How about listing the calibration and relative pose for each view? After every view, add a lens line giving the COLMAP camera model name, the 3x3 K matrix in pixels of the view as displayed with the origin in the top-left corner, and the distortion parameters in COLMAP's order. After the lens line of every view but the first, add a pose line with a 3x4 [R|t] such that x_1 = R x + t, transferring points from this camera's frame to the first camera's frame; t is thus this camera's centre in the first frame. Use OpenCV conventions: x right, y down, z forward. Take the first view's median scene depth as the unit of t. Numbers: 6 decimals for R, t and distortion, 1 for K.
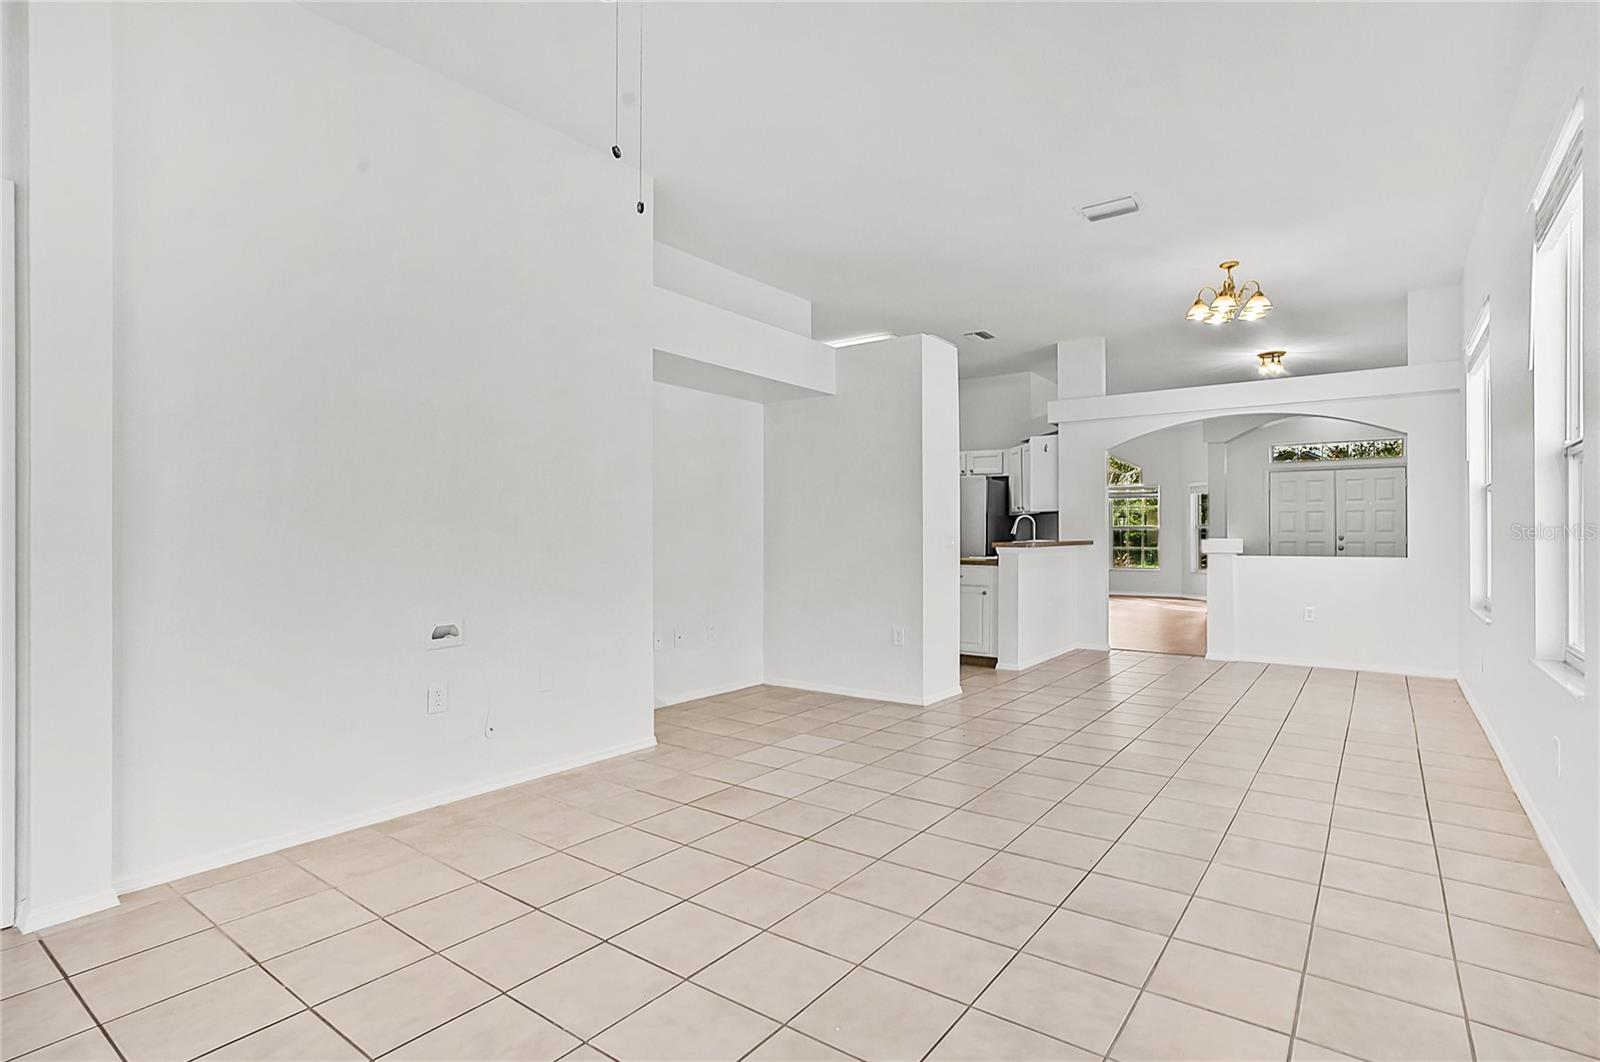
lens RADIAL K [[785.8, 0, 787.1], [0, 785.8, 534.6], [0, 0, 1]] dist [-0.007779, 0.003391]
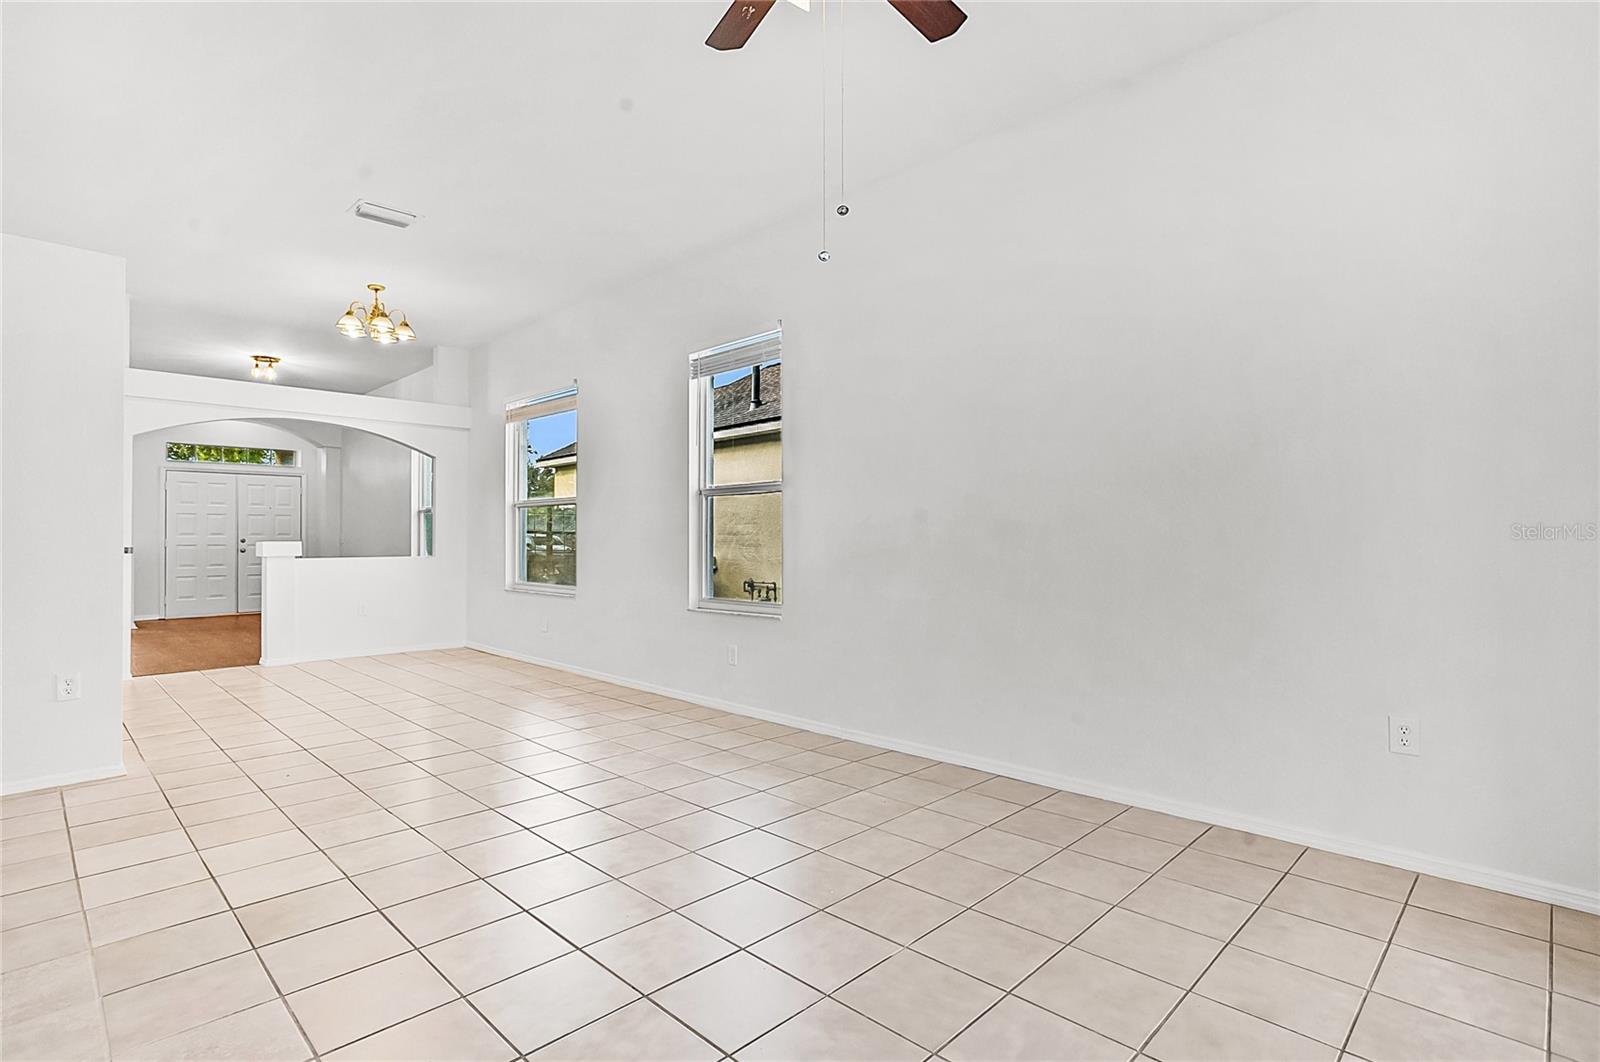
lens RADIAL K [[785.8, 0, 791.1], [0, 785.8, 535.0], [0, 0, 1]] dist [-0.007779, 0.003391]
pose [[0.148723, 0.005734, 0.988862, -0.279013], [-0.002430, 0.999982, -0.005433, 0.000625], [-0.988876, -0.001595, 0.148734, 0.182599]]
